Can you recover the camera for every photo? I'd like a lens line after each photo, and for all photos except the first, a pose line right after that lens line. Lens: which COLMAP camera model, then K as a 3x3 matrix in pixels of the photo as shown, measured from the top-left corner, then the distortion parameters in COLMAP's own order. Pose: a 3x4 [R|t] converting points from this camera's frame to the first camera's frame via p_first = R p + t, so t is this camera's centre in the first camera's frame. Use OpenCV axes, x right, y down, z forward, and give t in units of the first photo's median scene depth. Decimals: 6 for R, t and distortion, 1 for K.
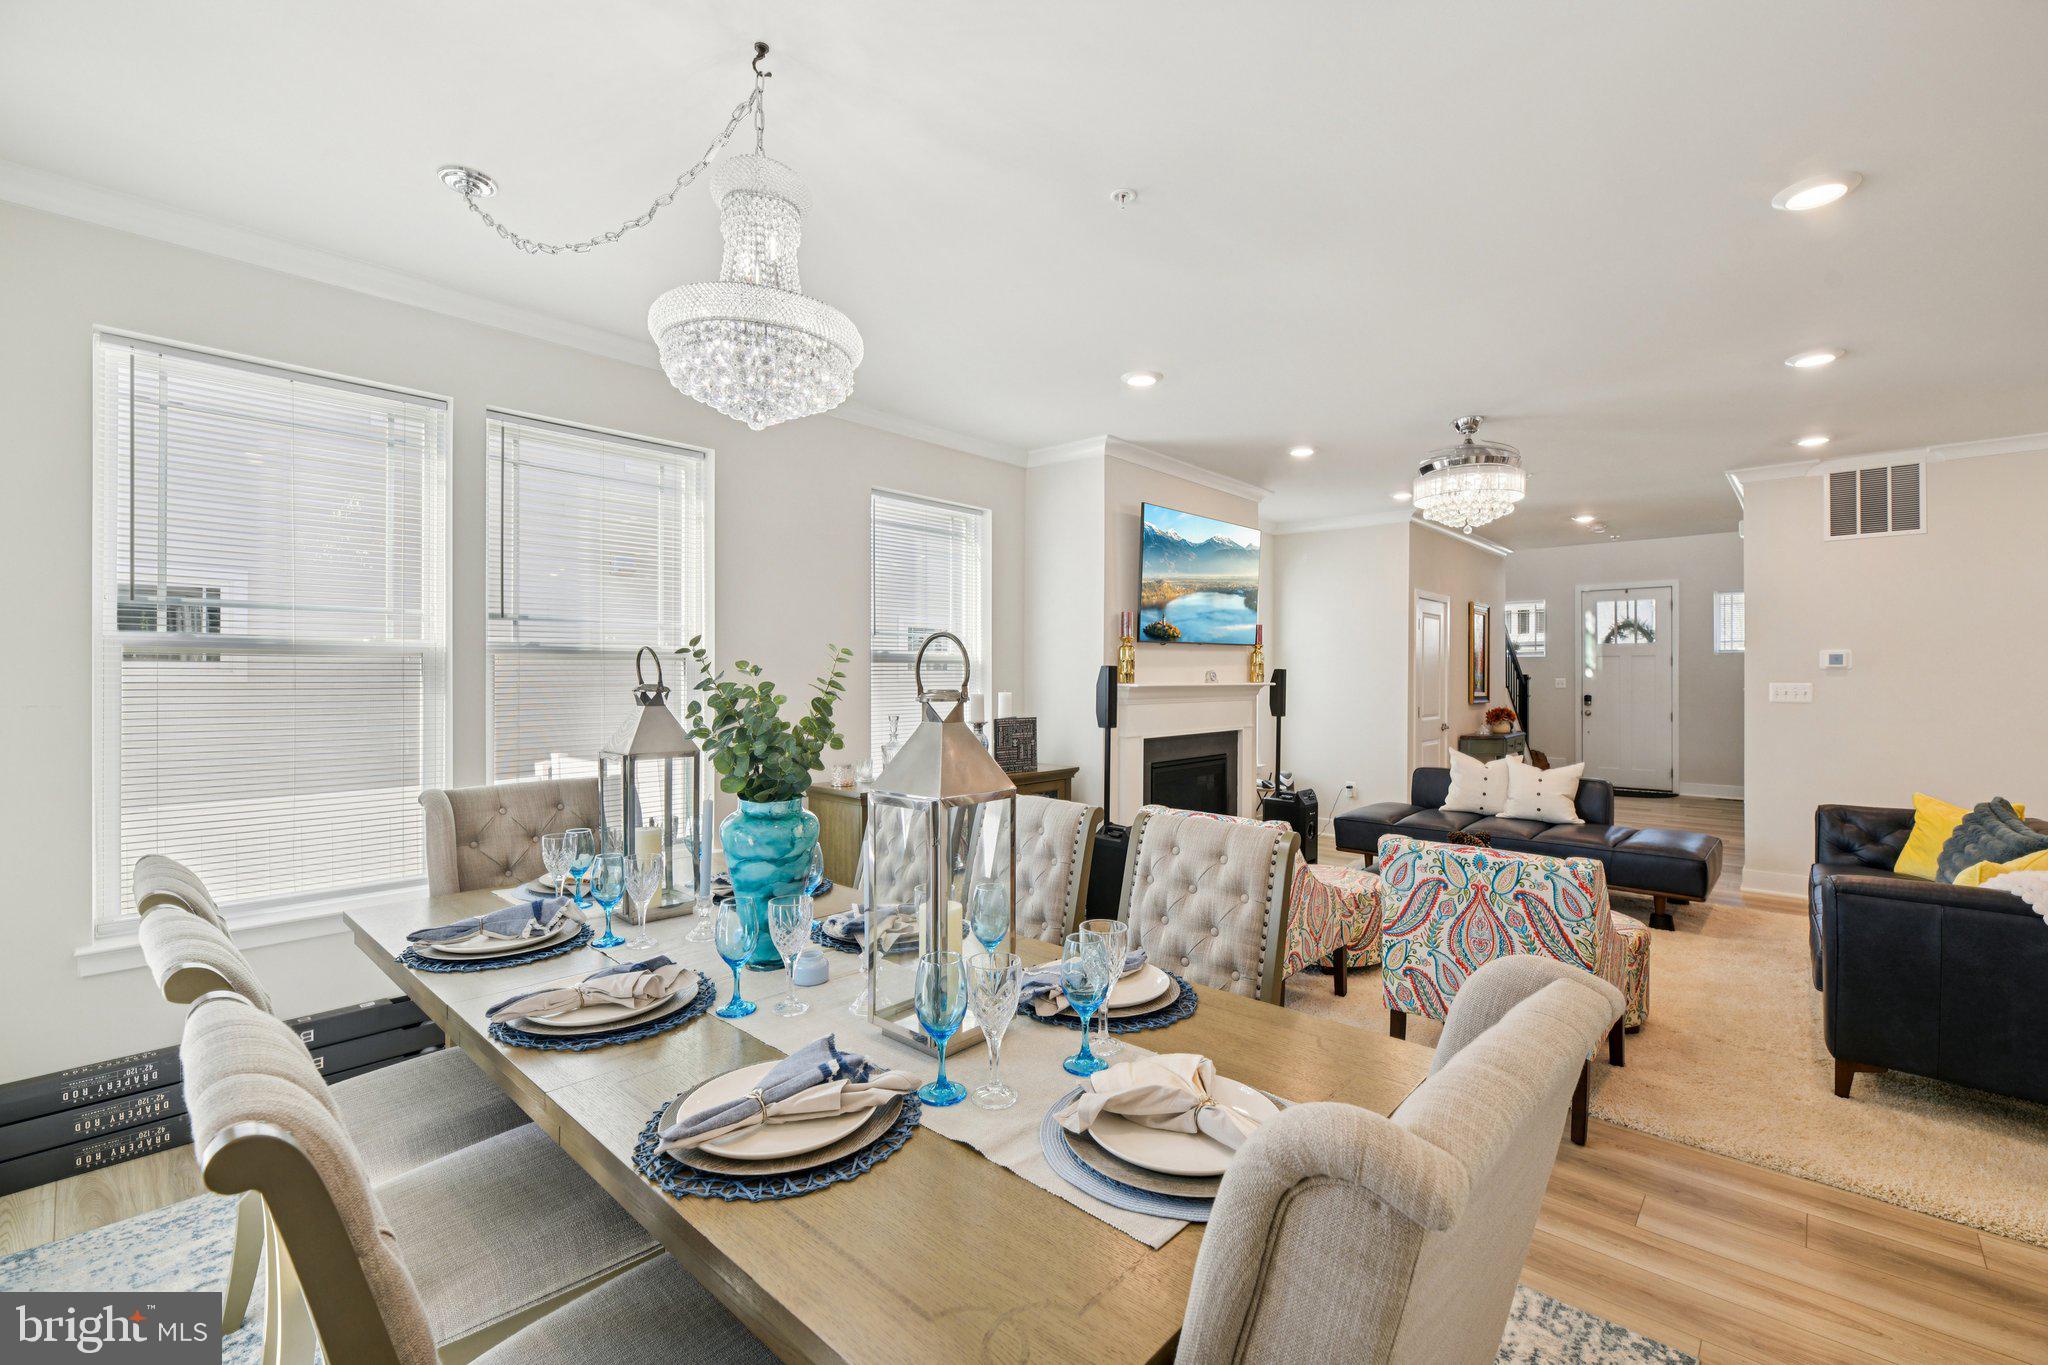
lens RADIAL K [[873.5, 0, 1031.5], [0, 873.5, 674.6], [0, 0, 1]] dist [-0.002080, -0.000164]
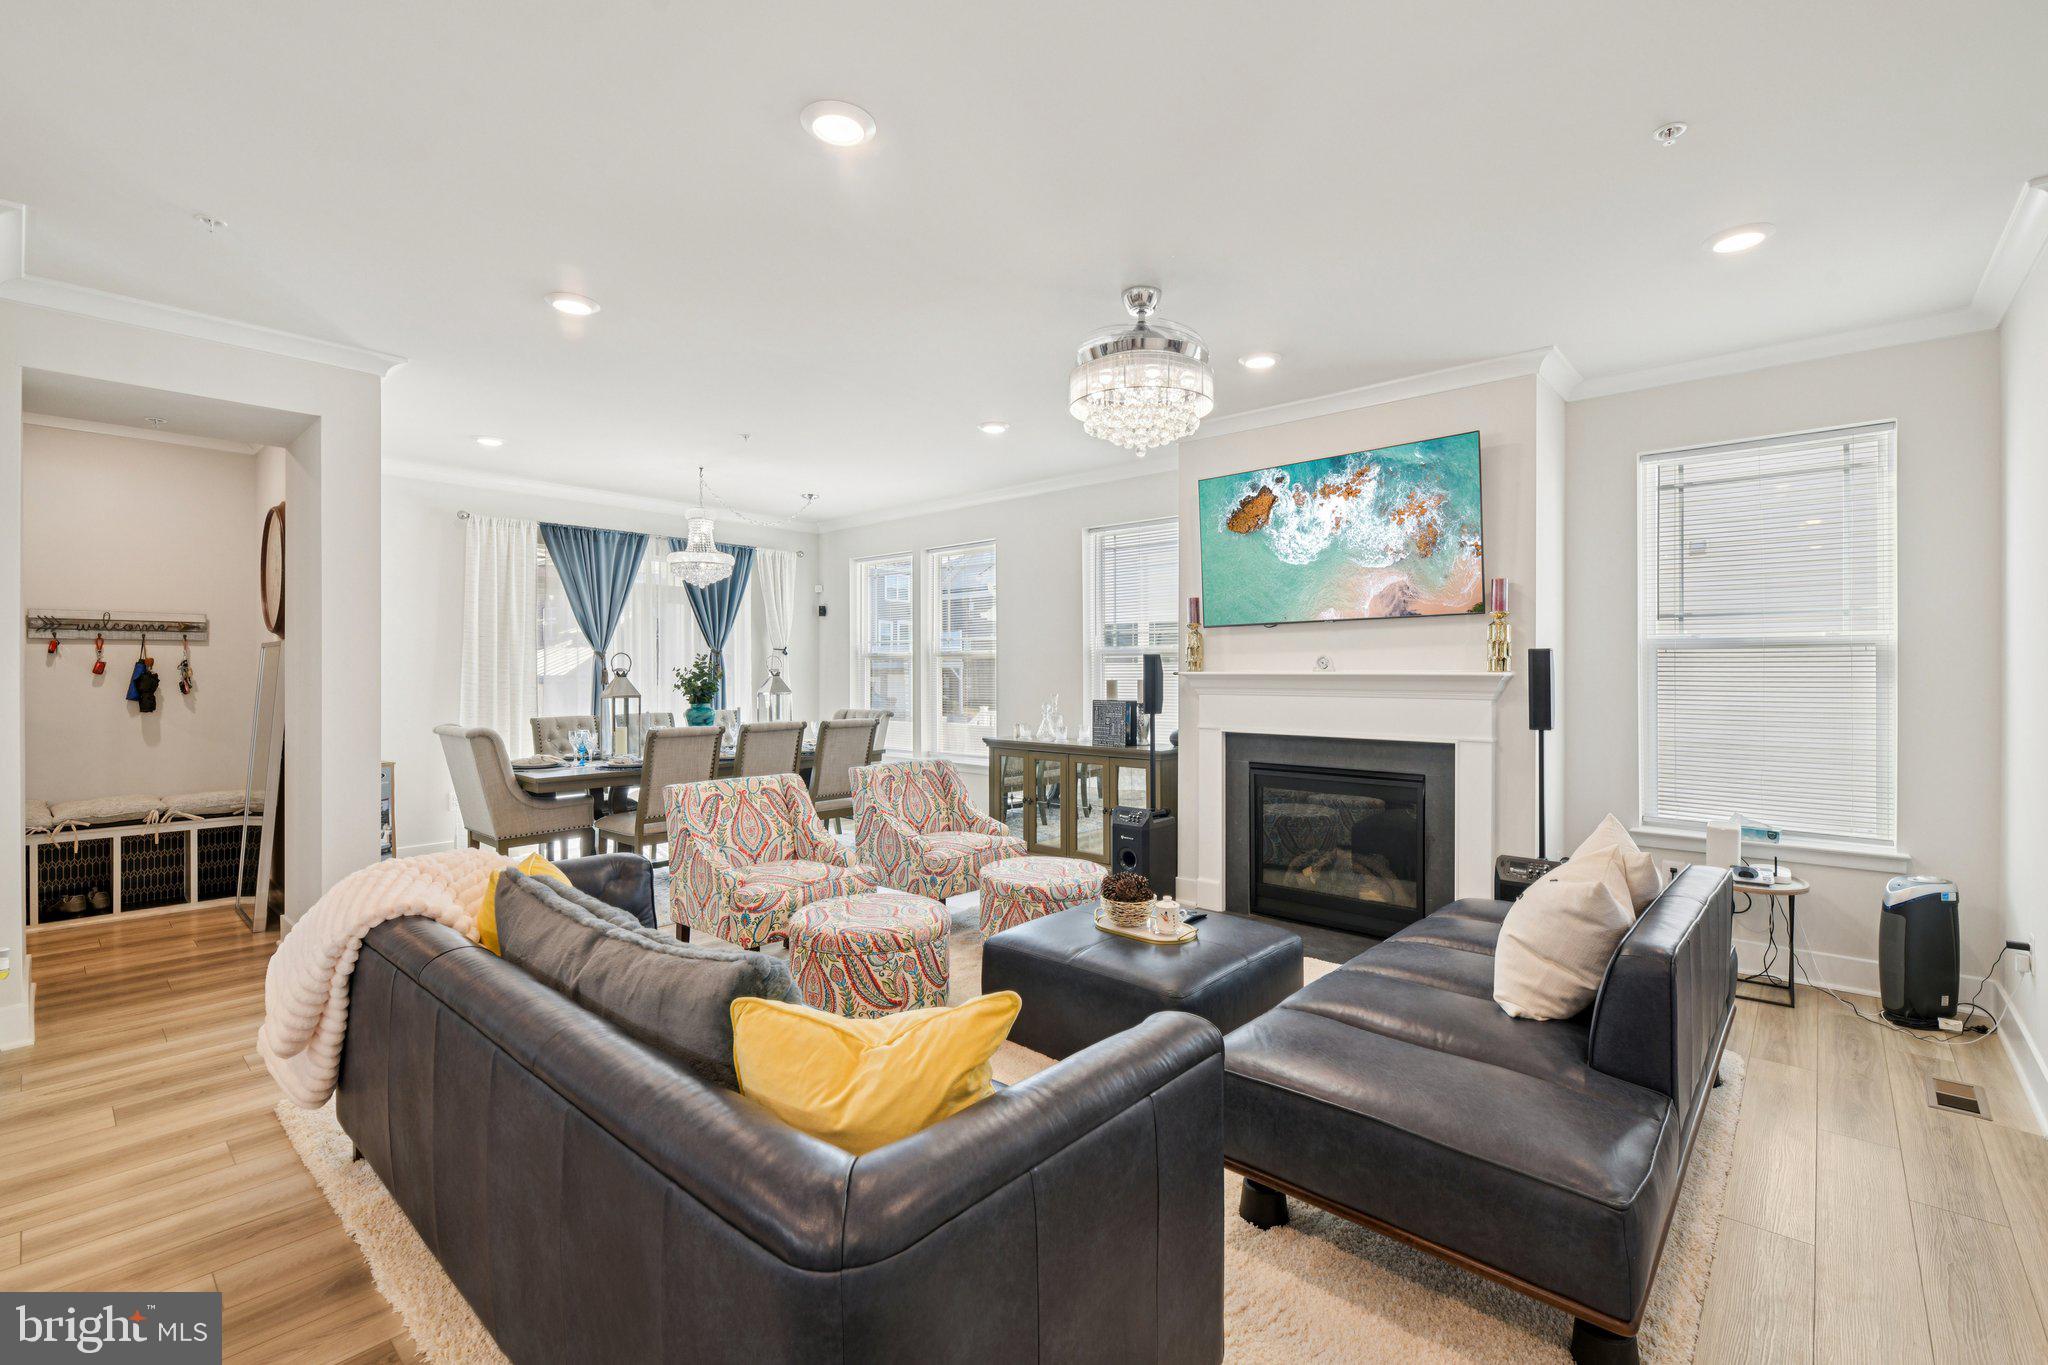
lens RADIAL K [[886.0, 0, 1032.1], [0, 886.0, 669.4], [0, 0, 1]] dist [0.003567, -0.000728]
pose [[0.009386, -0.006063, -0.999938, 1.067873], [-0.000810, 0.999981, -0.006071, 0.013326], [0.999956, 0.000867, 0.009381, 0.793190]]
